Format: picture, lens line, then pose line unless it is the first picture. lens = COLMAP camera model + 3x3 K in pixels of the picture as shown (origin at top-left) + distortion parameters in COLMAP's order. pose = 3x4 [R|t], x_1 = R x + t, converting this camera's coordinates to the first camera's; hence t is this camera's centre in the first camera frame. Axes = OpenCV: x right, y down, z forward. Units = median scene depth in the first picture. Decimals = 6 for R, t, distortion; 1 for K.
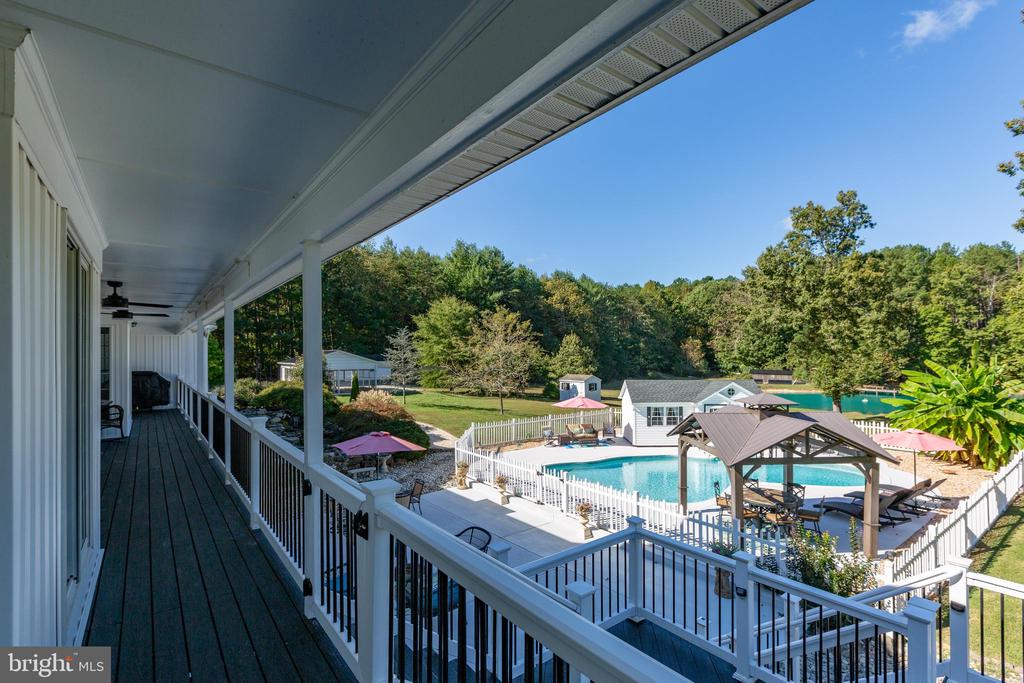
lens RADIAL K [[480.0, 0, 506.8], [0, 480.0, 364.3], [0, 0, 1]] dist [-0.013499, -0.000022]
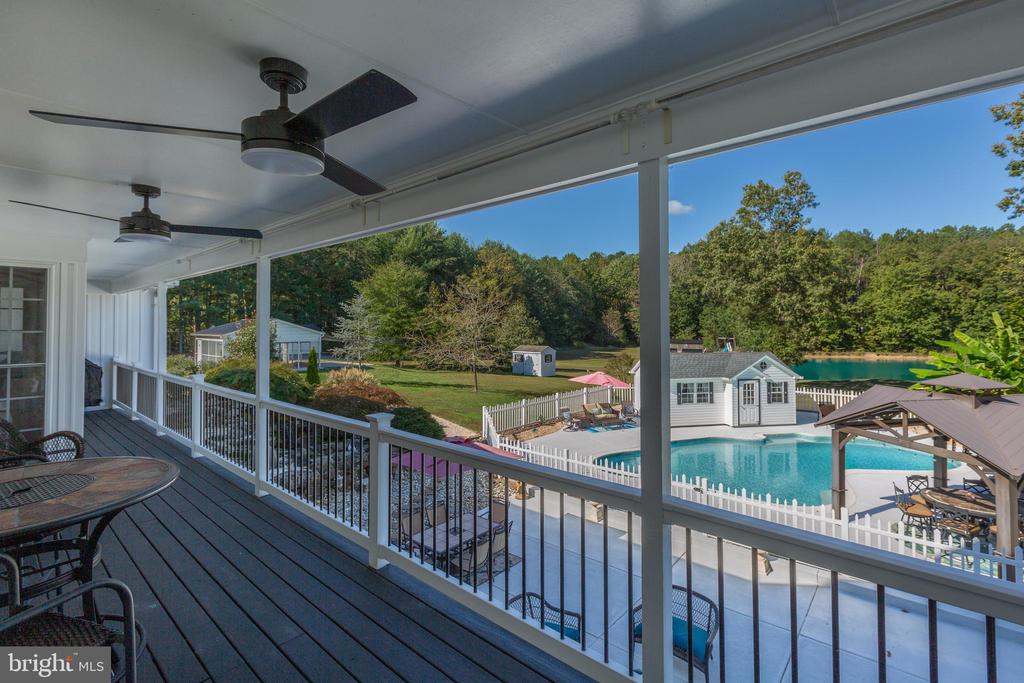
lens RADIAL K [[473.1, 0, 510.4], [0, 473.1, 321.5], [0, 0, 1]] dist [-0.010329, 0.000084]
pose [[0.980582, 0.004499, 0.196055, -0.082879], [0.000759, 0.999642, -0.026734, -0.001841], [-0.196106, 0.026364, 0.980228, 0.077584]]
